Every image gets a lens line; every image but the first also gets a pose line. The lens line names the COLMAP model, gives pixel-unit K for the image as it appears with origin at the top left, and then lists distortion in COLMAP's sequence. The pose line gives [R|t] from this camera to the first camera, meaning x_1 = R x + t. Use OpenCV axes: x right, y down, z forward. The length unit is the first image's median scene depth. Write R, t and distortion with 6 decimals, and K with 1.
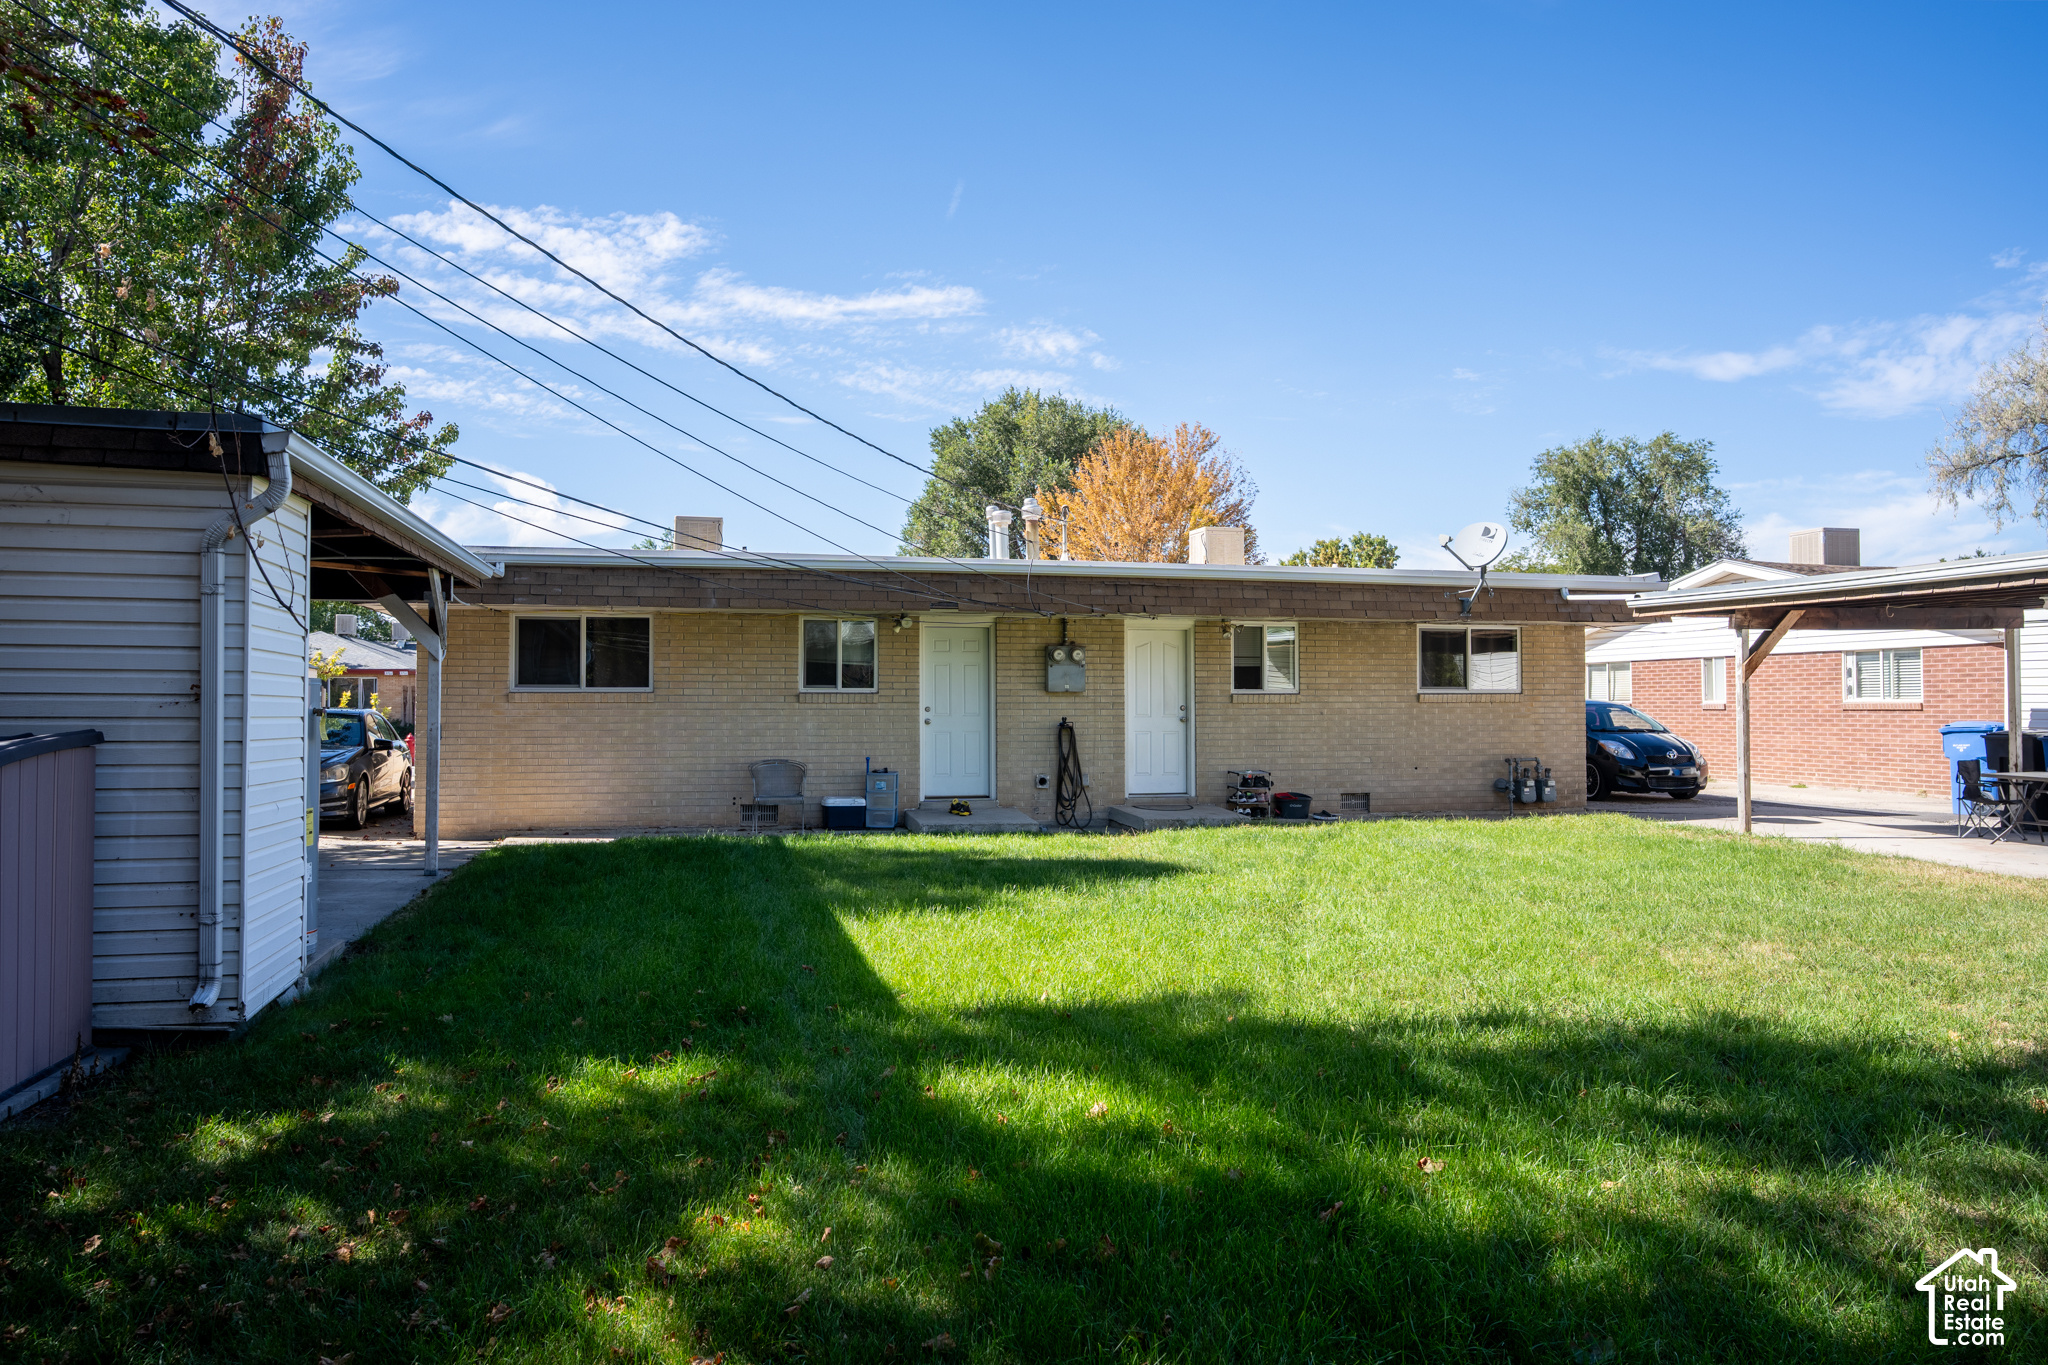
lens RADIAL K [[1375.5, 0, 1024.3], [0, 1375.5, 671.6], [0, 0, 1]] dist [-0.008085, 0.003825]
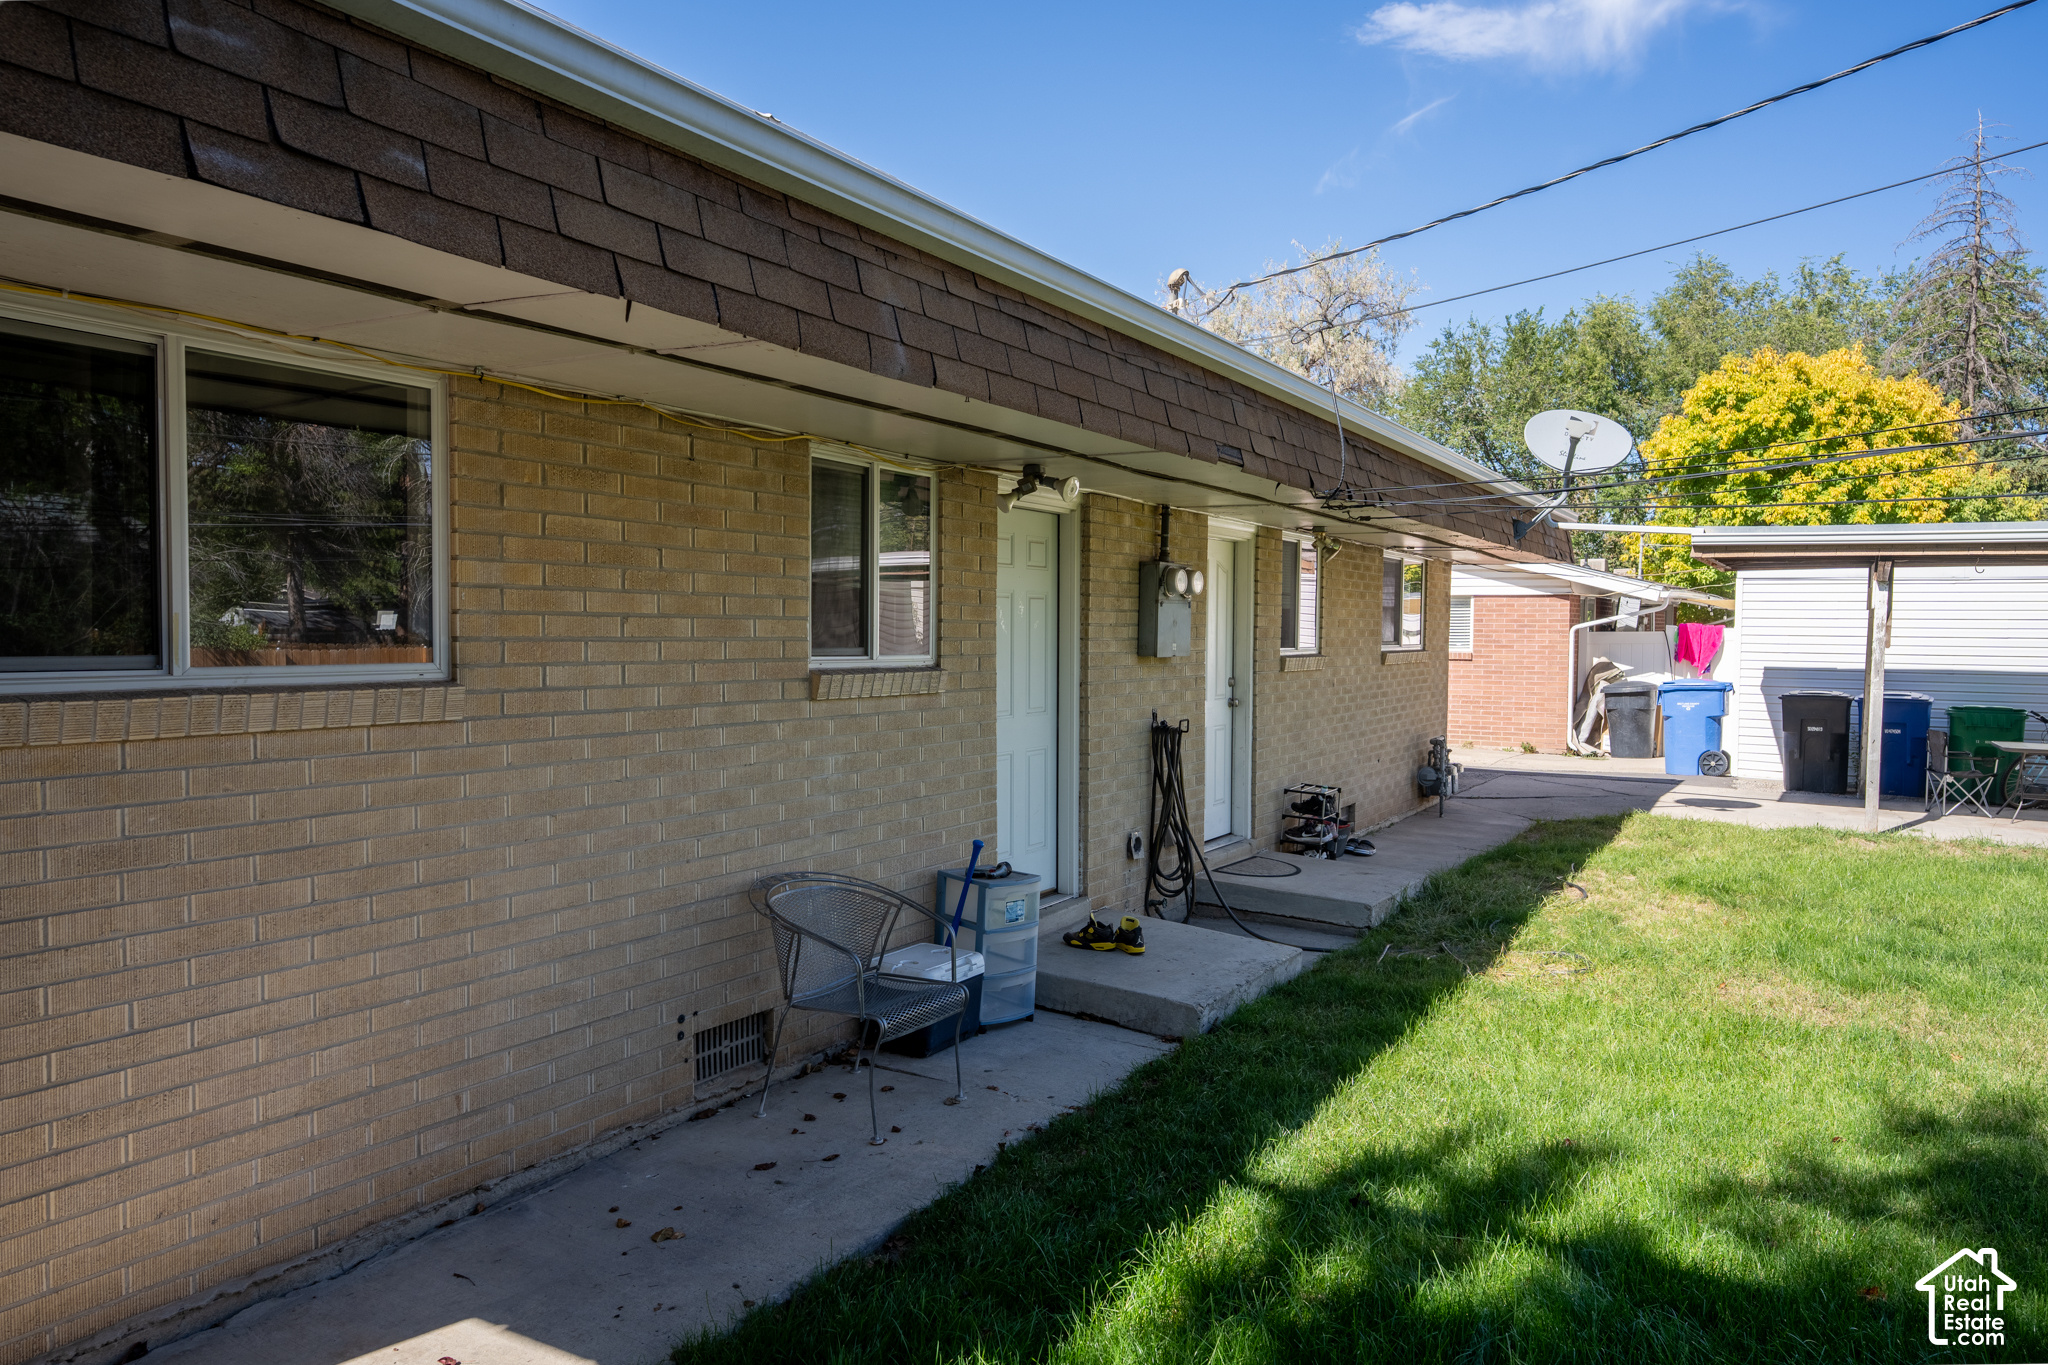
lens RADIAL K [[1390.0, 0, 1019.4], [0, 1390.0, 677.7], [0, 0, 1]] dist [-0.006364, 0.001404]
pose [[0.689928, -0.018924, 0.723630, -0.384406], [-0.025716, 0.998386, 0.050628, -0.001563], [-0.723421, -0.053538, 0.688329, 0.740688]]
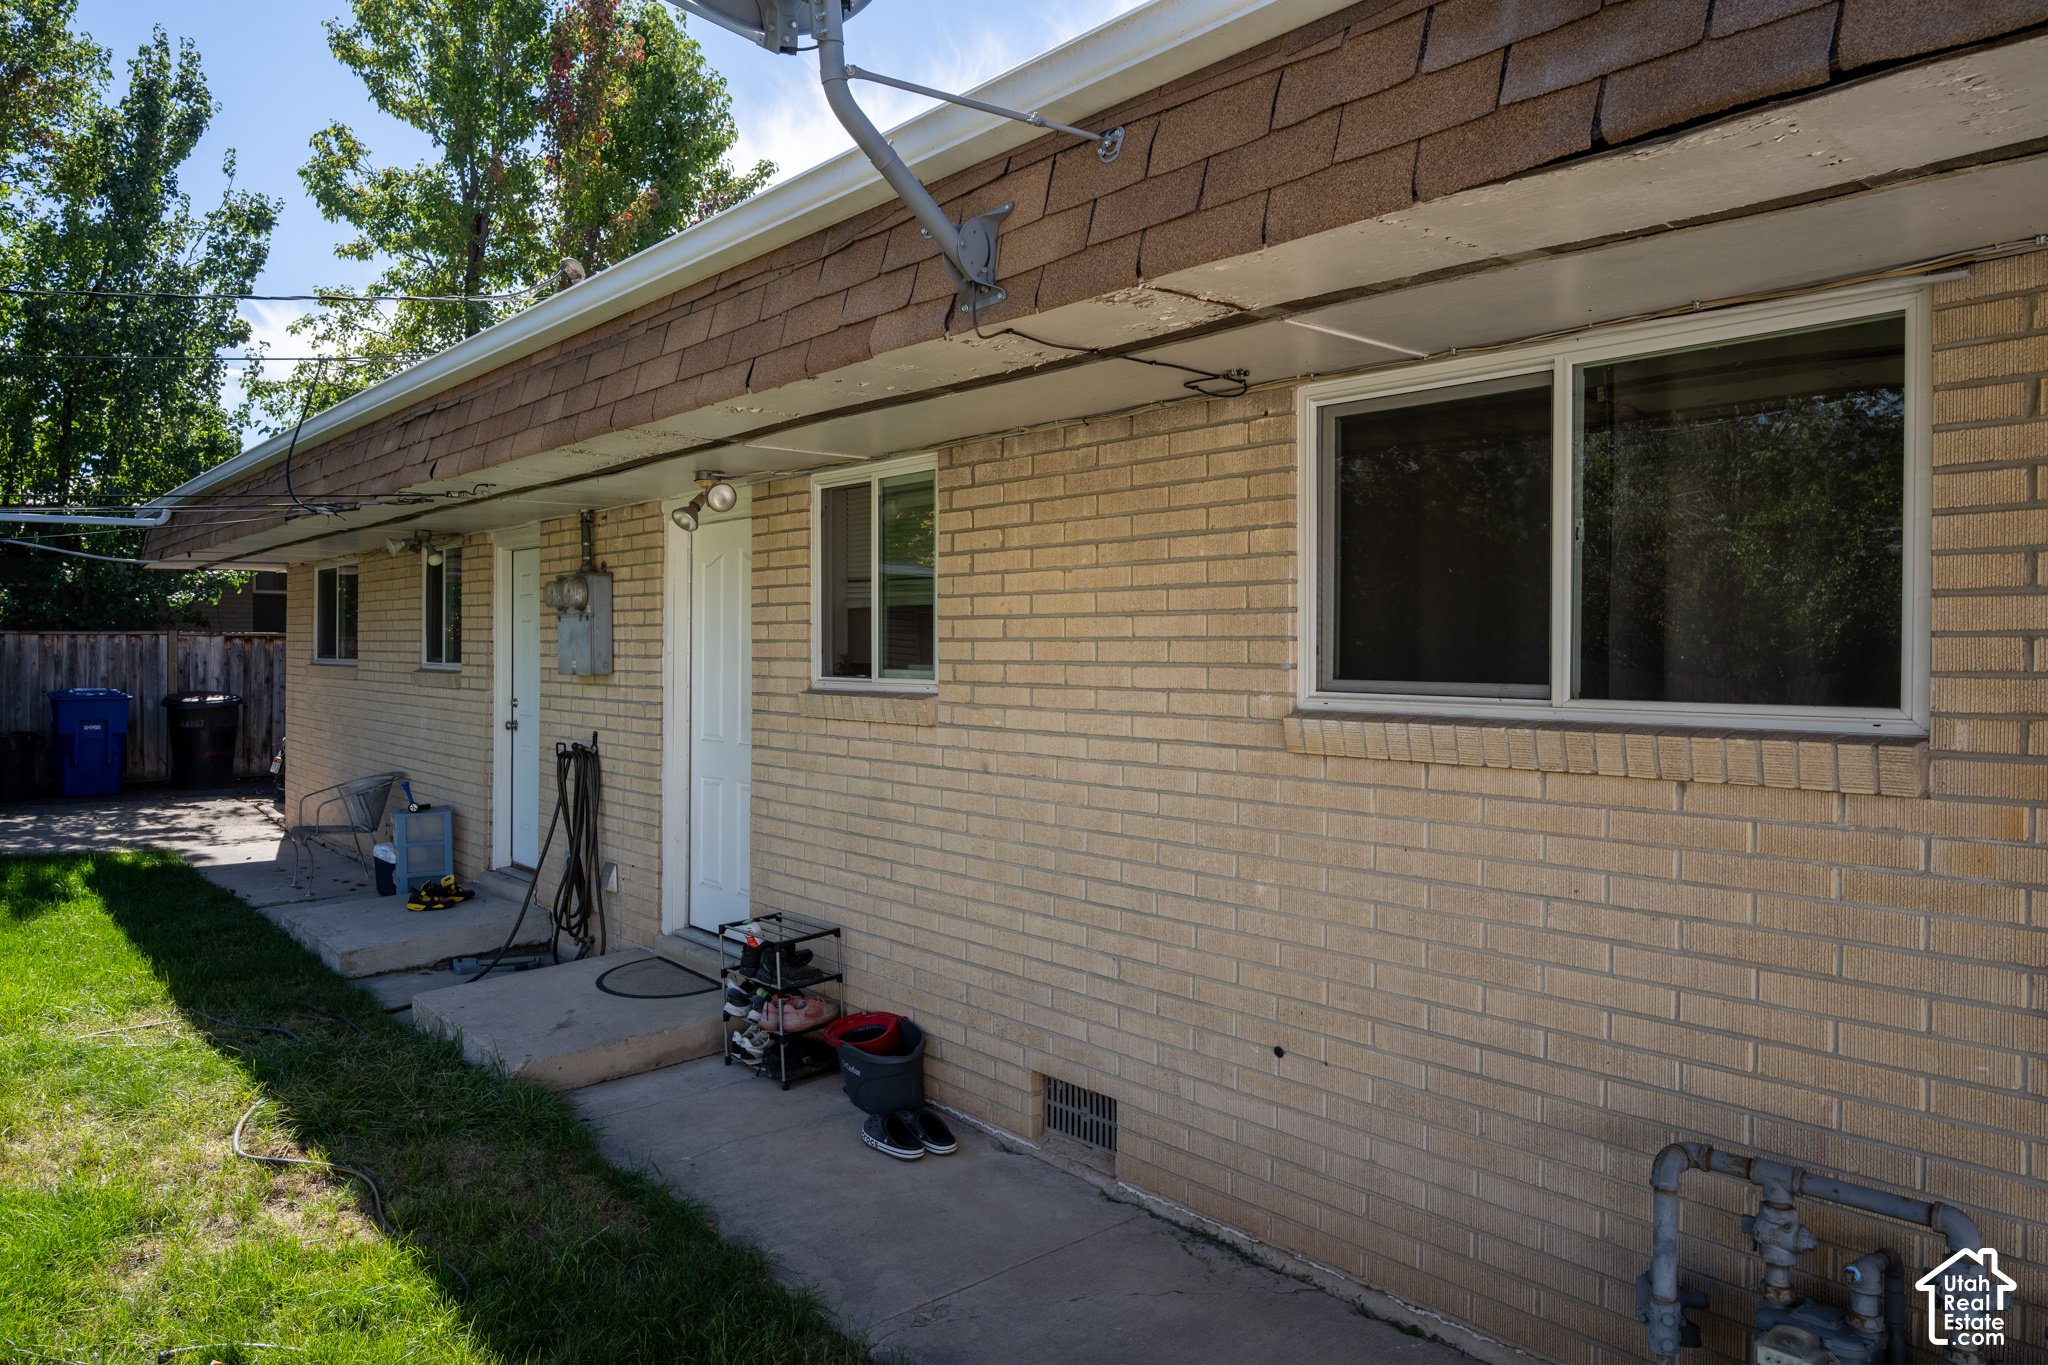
lens RADIAL K [[1375.5, 0, 1024.3], [0, 1375.5, 671.6], [0, 0, 1]] dist [-0.008085, 0.003825]
pose [[0.448792, 0.016190, -0.893489, 0.523535], [0.009420, 0.999695, 0.022846, 0.005000], [0.893586, -0.018670, 0.448503, 0.981680]]
